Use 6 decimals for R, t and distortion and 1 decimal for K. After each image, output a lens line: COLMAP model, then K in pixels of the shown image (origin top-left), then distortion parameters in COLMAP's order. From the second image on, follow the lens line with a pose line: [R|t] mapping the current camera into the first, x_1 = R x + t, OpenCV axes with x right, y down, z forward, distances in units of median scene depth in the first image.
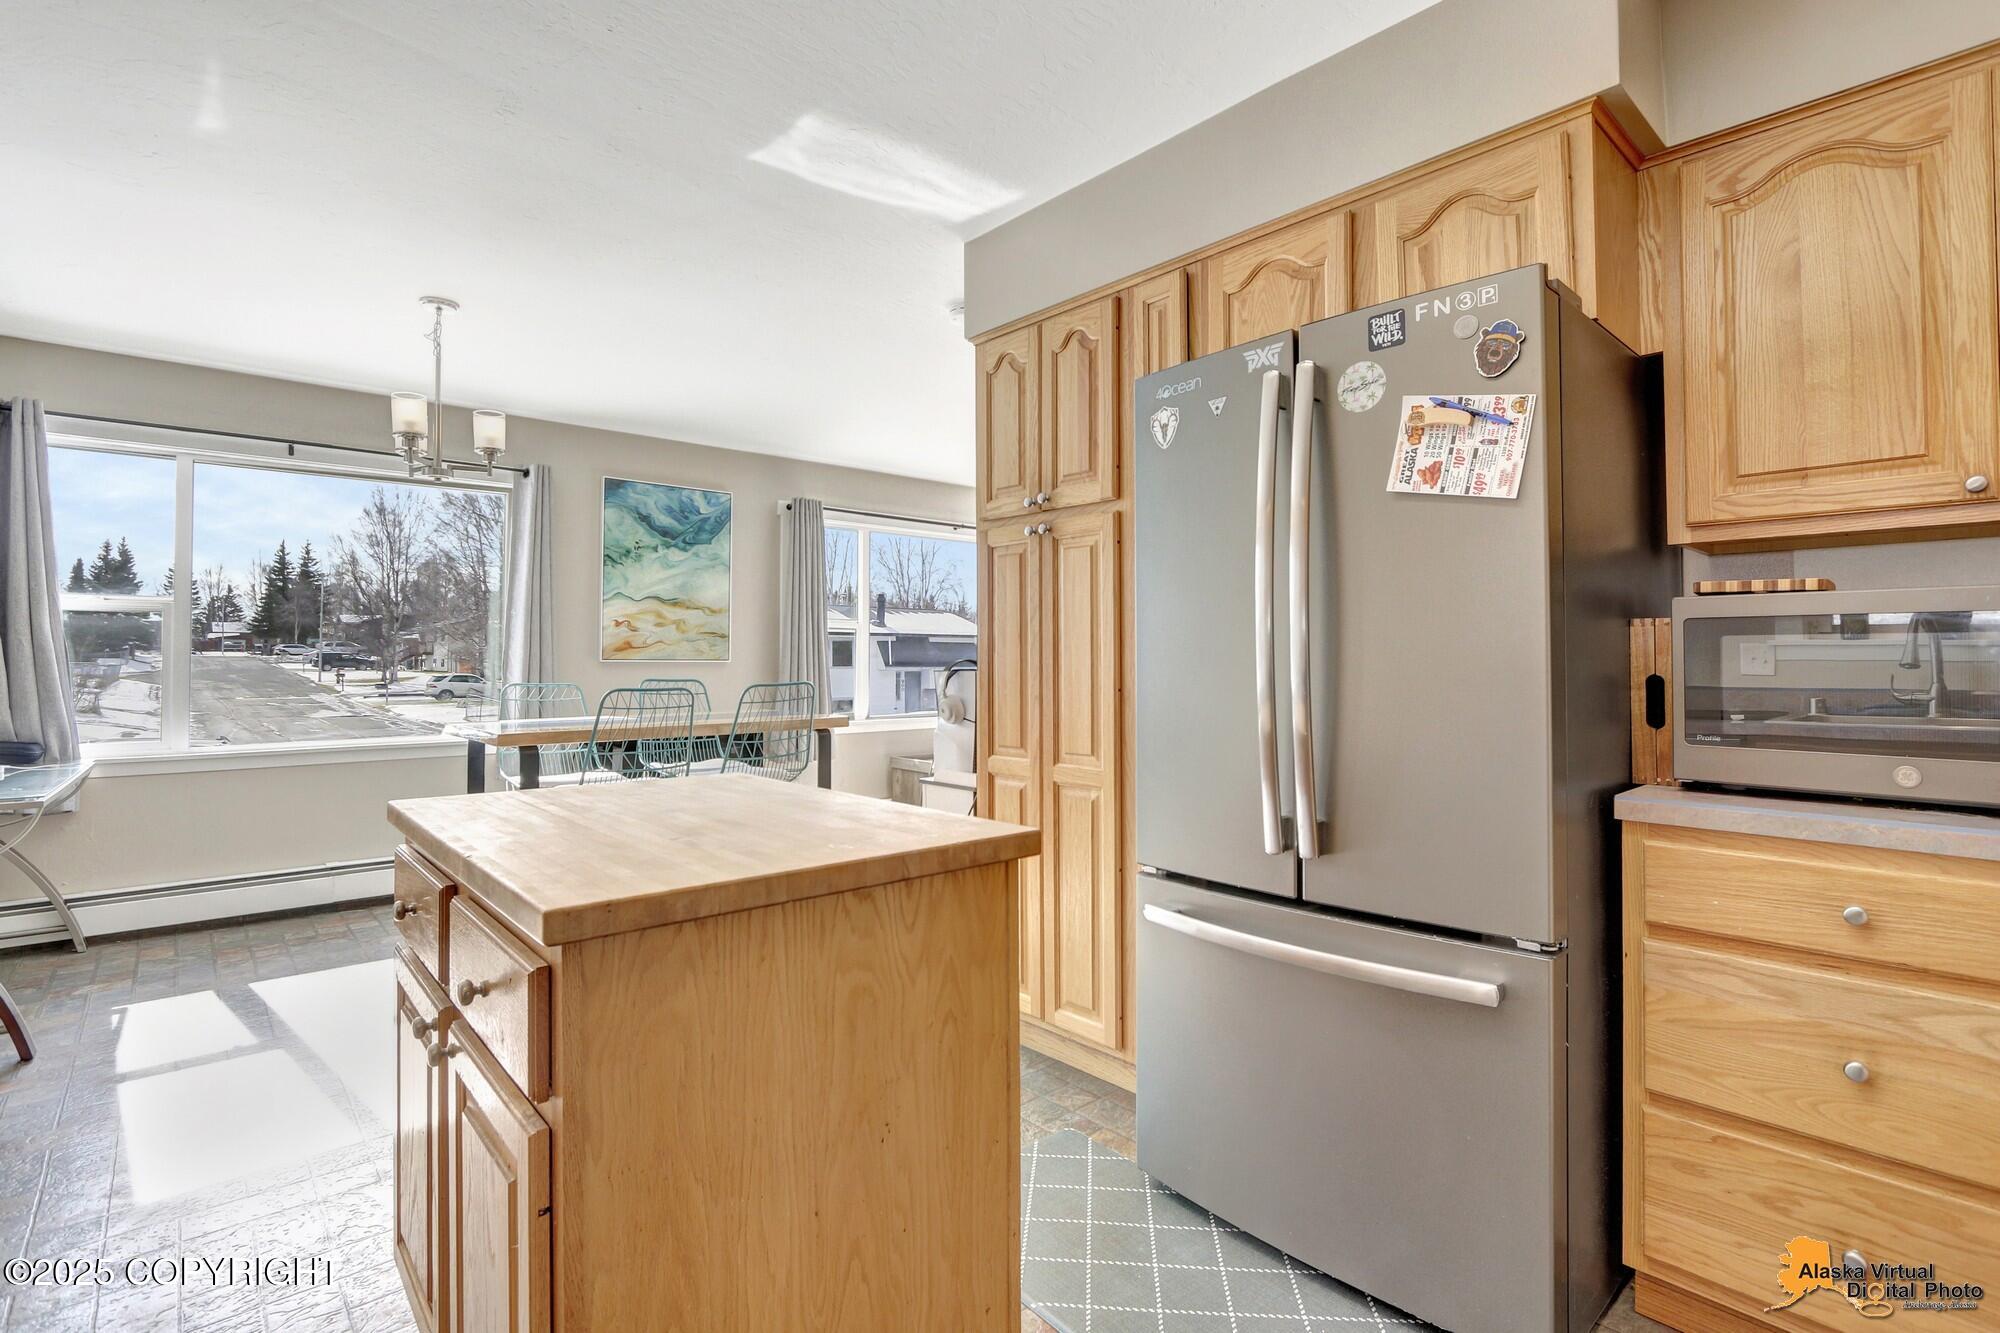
lens RADIAL K [[934.9, 0, 999.9], [0, 934.9, 651.8], [0, 0, 1]] dist [-0.001351, -0.000196]
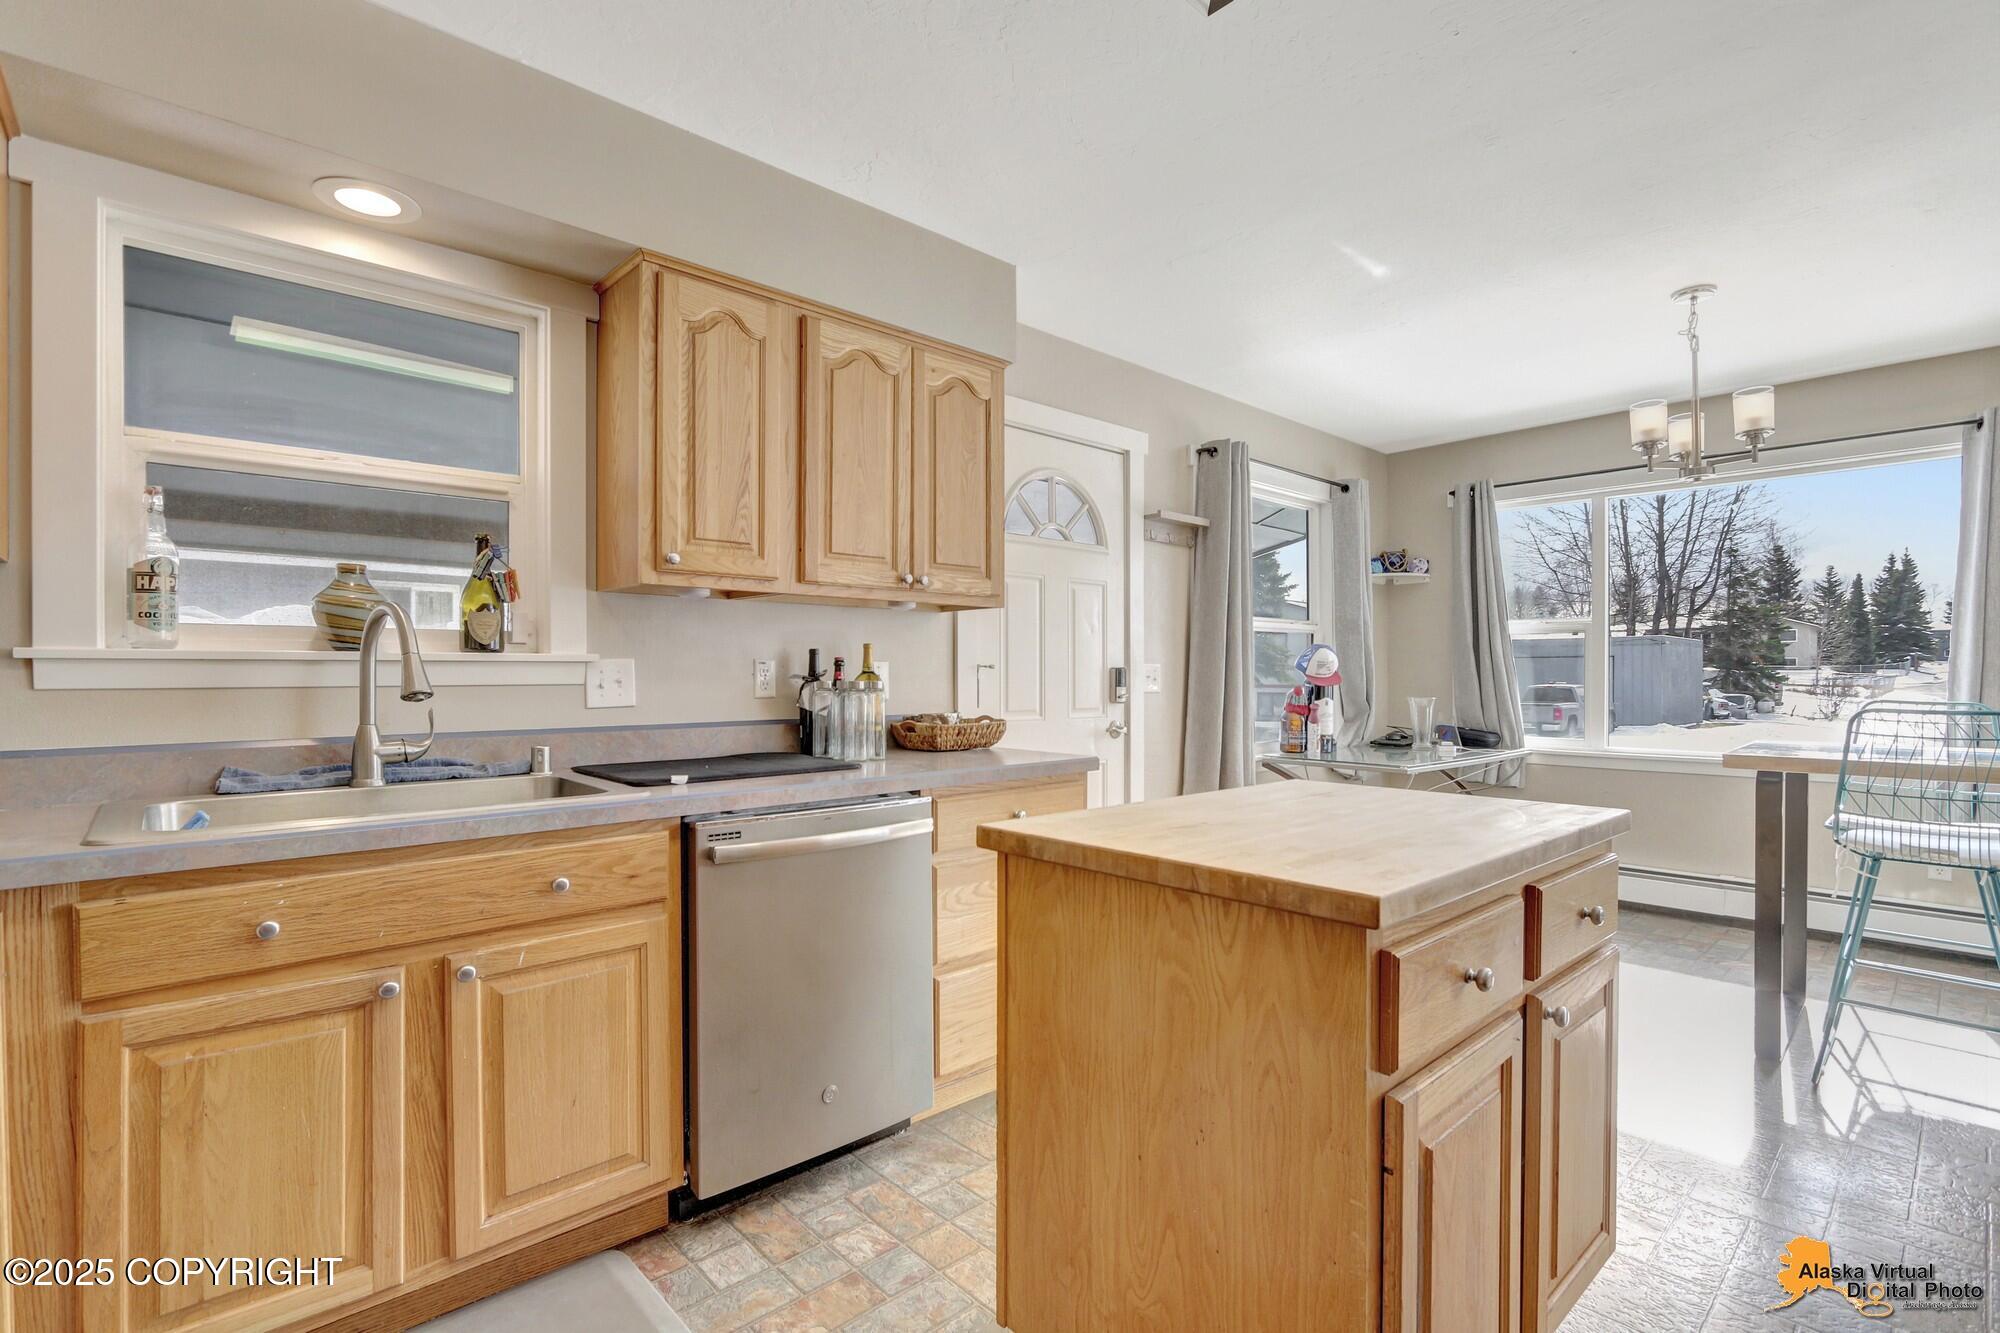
lens RADIAL K [[938.8, 0, 995.8], [0, 938.8, 672.8], [0, 0, 1]] dist [-0.019488, 0.001144]
pose [[0.023394, 0.001151, -0.999726, 0.833271], [0.009163, 0.999957, 0.001366, 0.007173], [0.999684, -0.009192, 0.023382, 0.717603]]
